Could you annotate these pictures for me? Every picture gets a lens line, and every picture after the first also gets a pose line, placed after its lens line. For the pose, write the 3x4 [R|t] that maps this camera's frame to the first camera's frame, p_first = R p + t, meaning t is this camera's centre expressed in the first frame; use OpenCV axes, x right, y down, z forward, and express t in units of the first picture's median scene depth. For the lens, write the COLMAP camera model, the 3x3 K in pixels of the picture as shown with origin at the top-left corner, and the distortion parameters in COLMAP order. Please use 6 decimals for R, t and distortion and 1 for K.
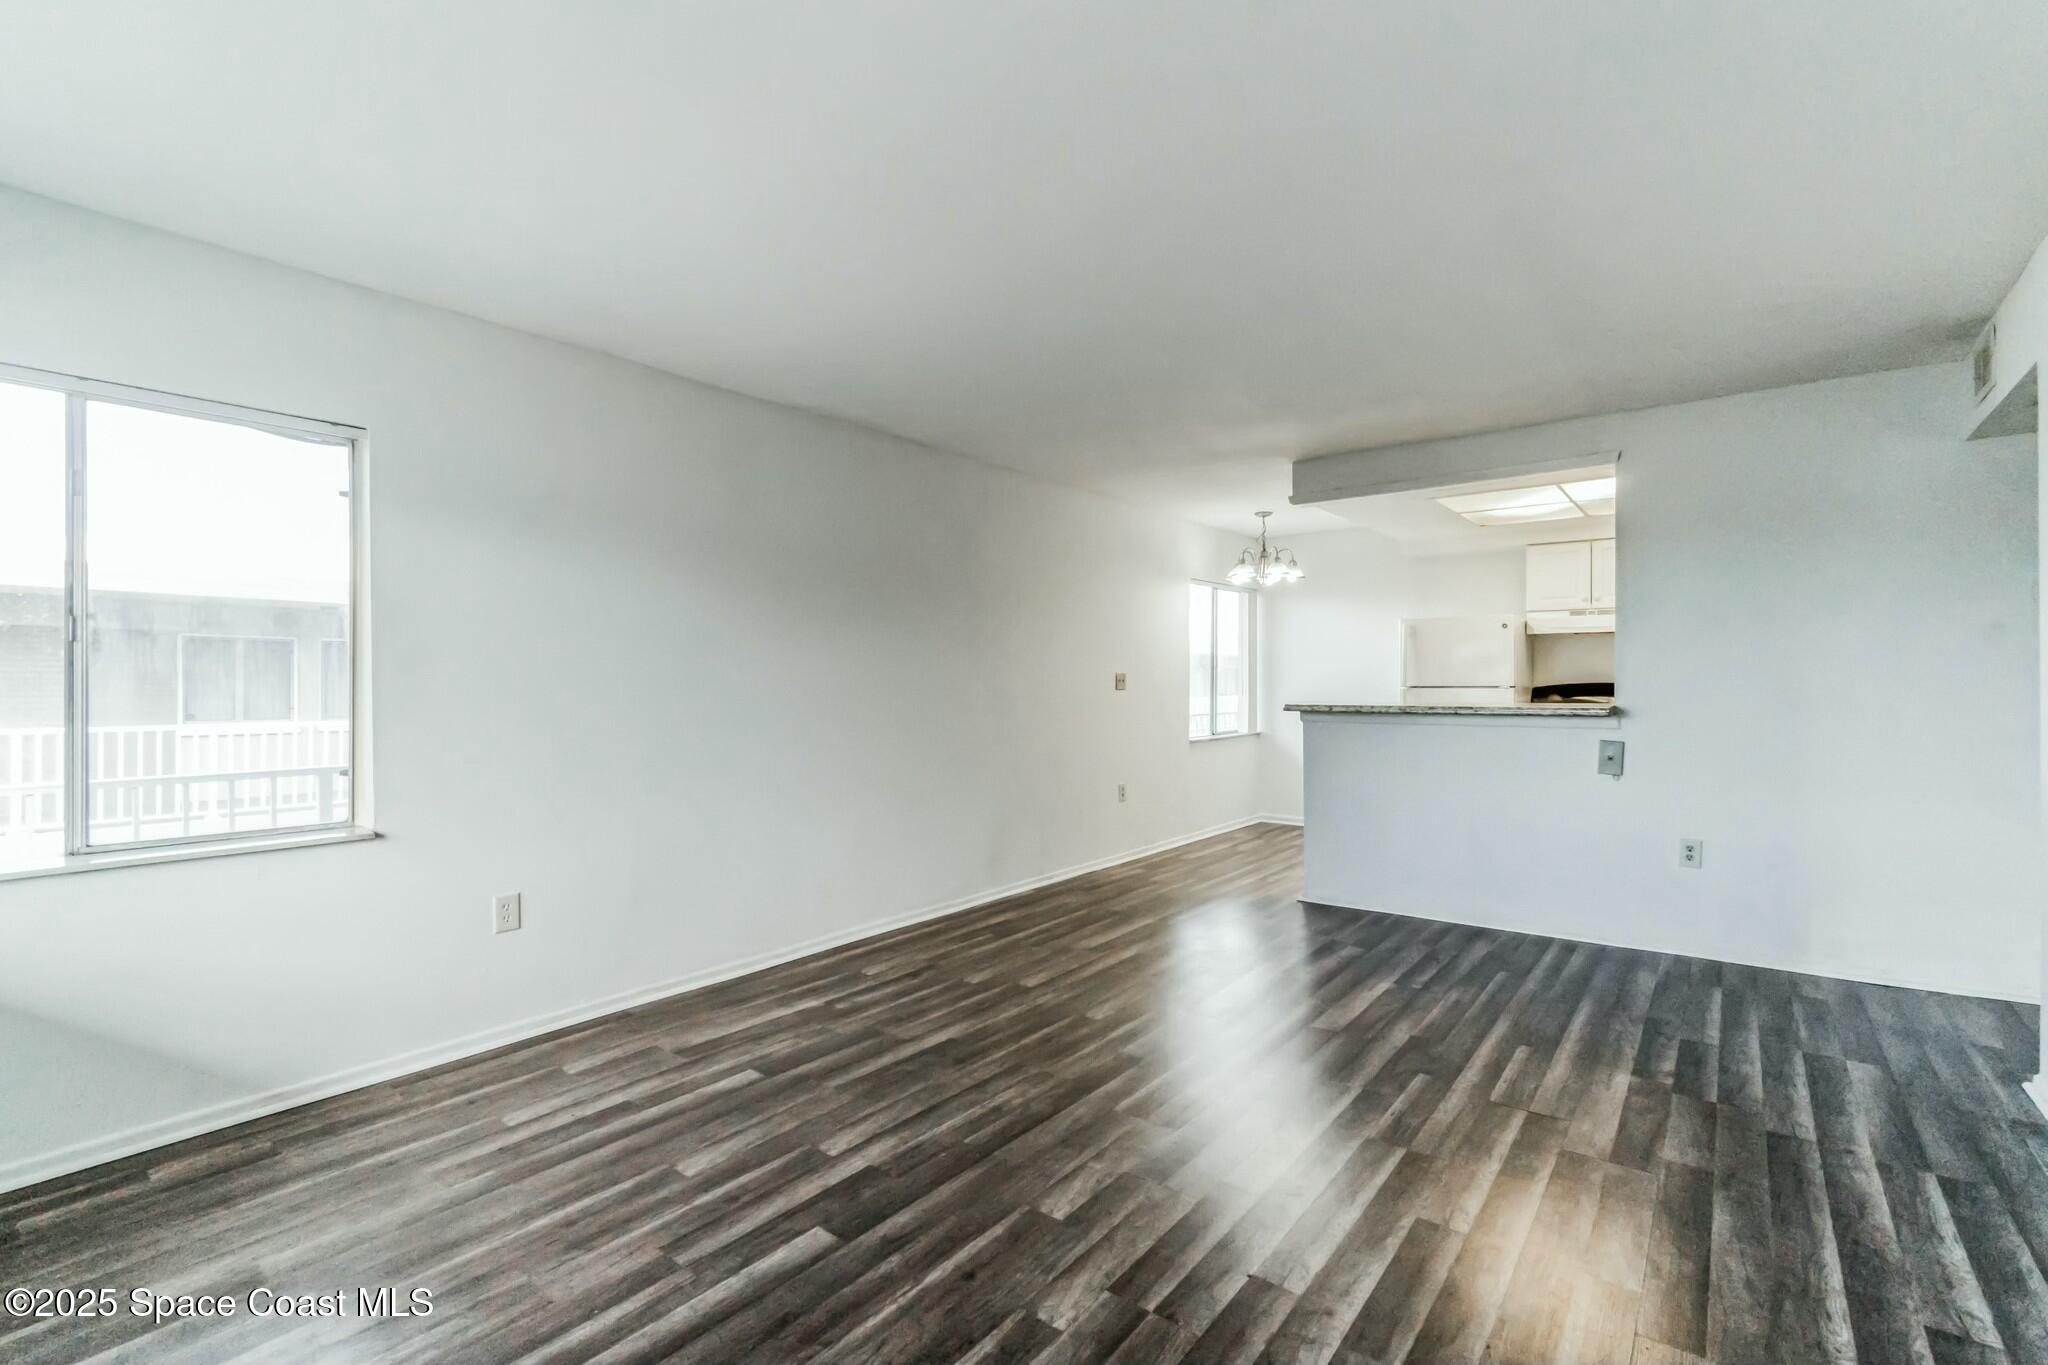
lens RADIAL K [[894.2, 0, 1029.8], [0, 894.2, 686.2], [0, 0, 1]] dist [-0.012779, 0.005346]
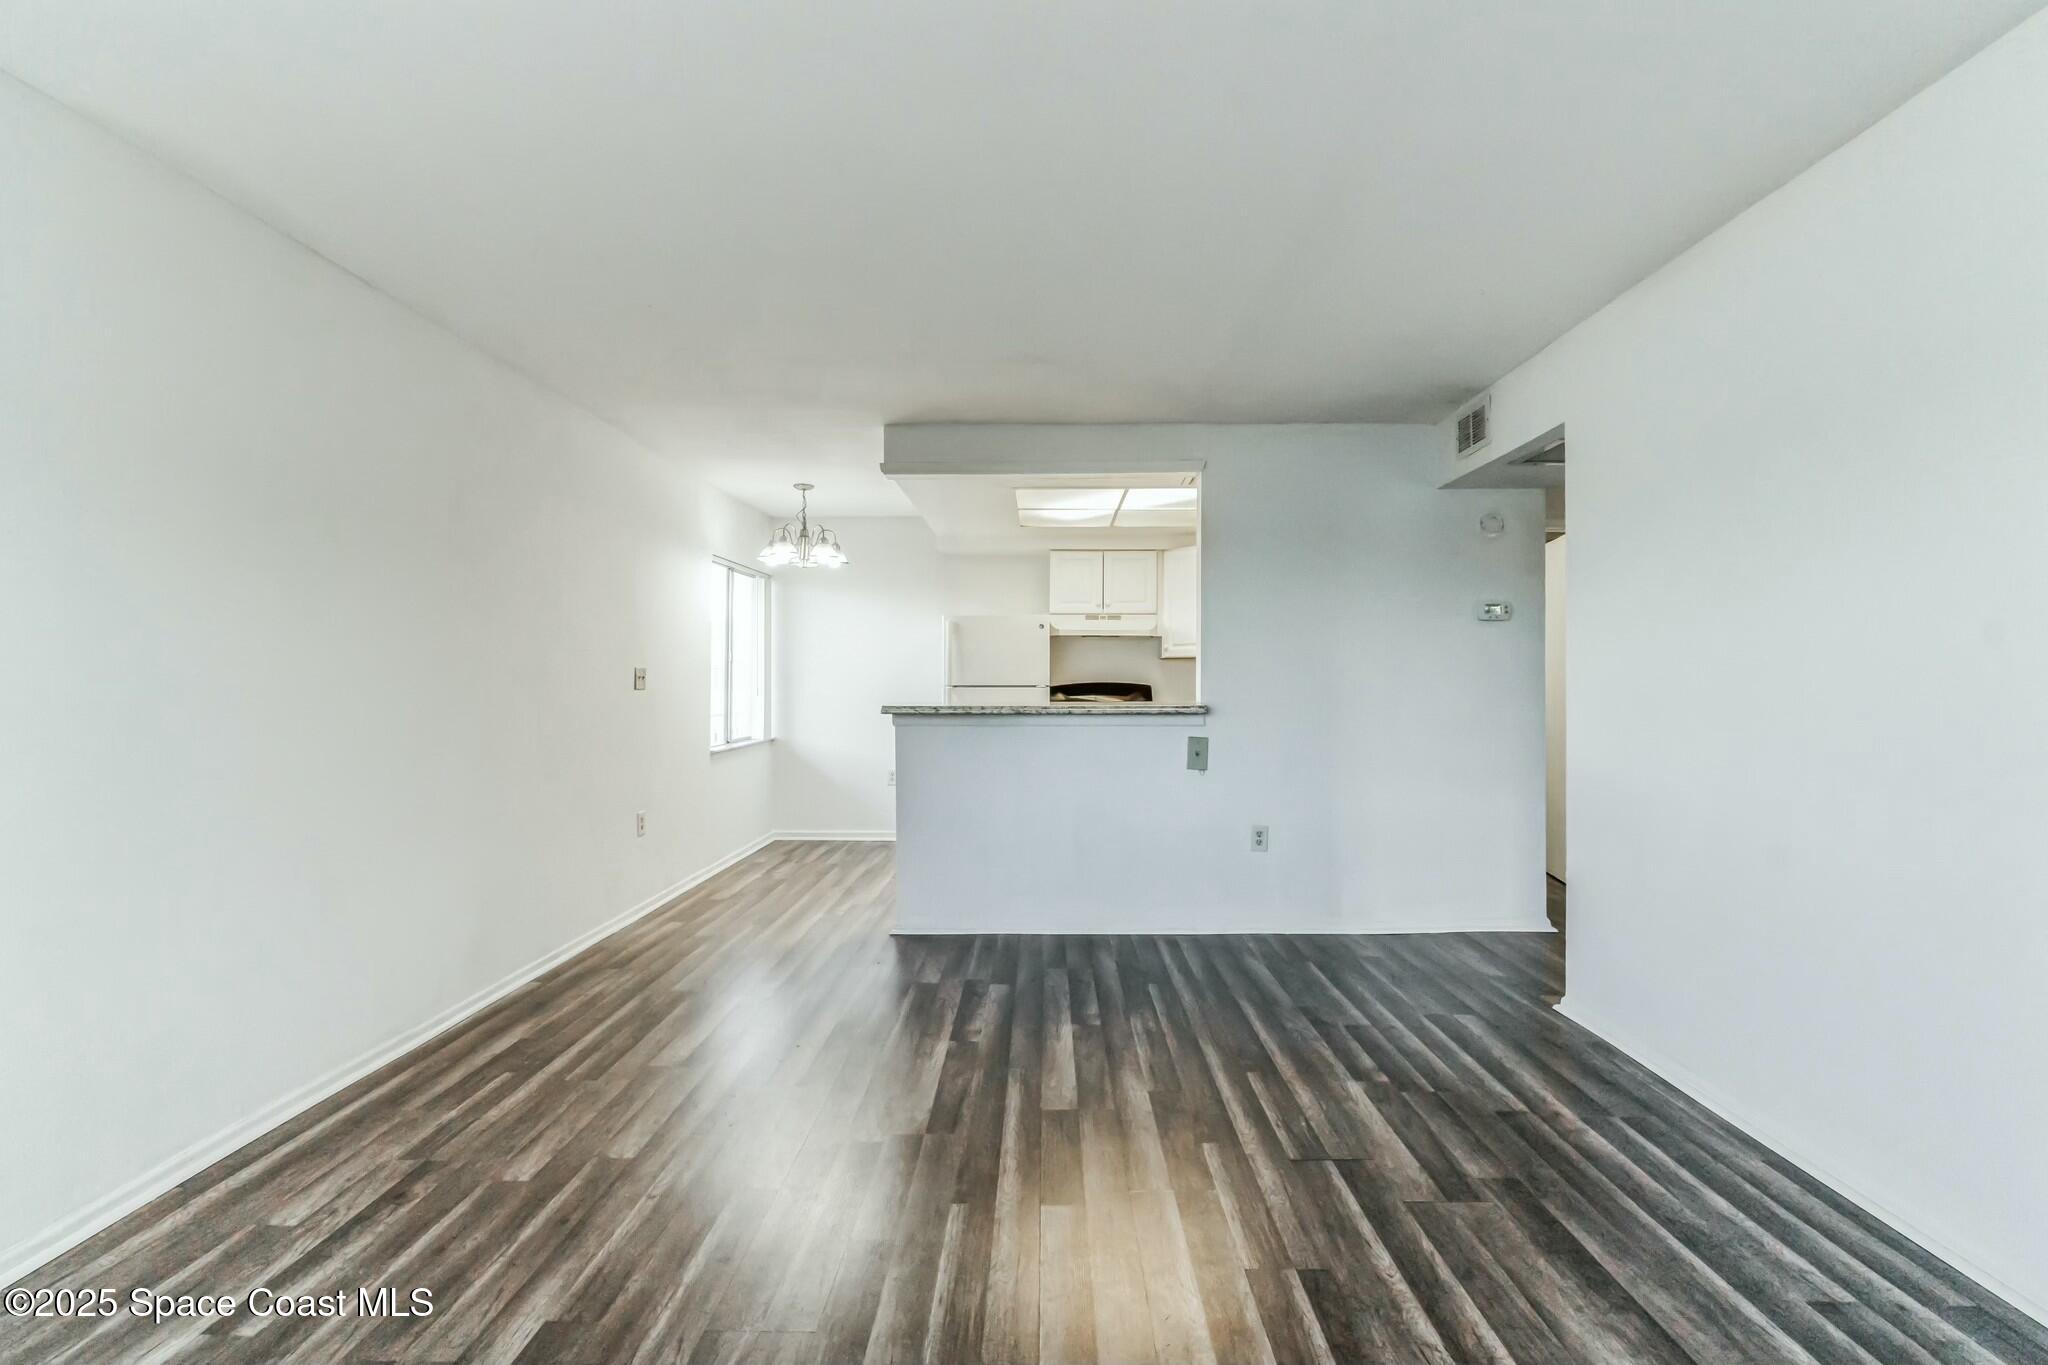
lens RADIAL K [[895.5, 0, 1025.0], [0, 895.5, 681.9], [0, 0, 1]] dist [-0.002152, 0.000383]
pose [[0.803000, 0.002552, 0.595974, -0.172052], [0.001220, 0.999982, -0.005926, 0.003764], [-0.595978, 0.005486, 0.802982, 0.360510]]
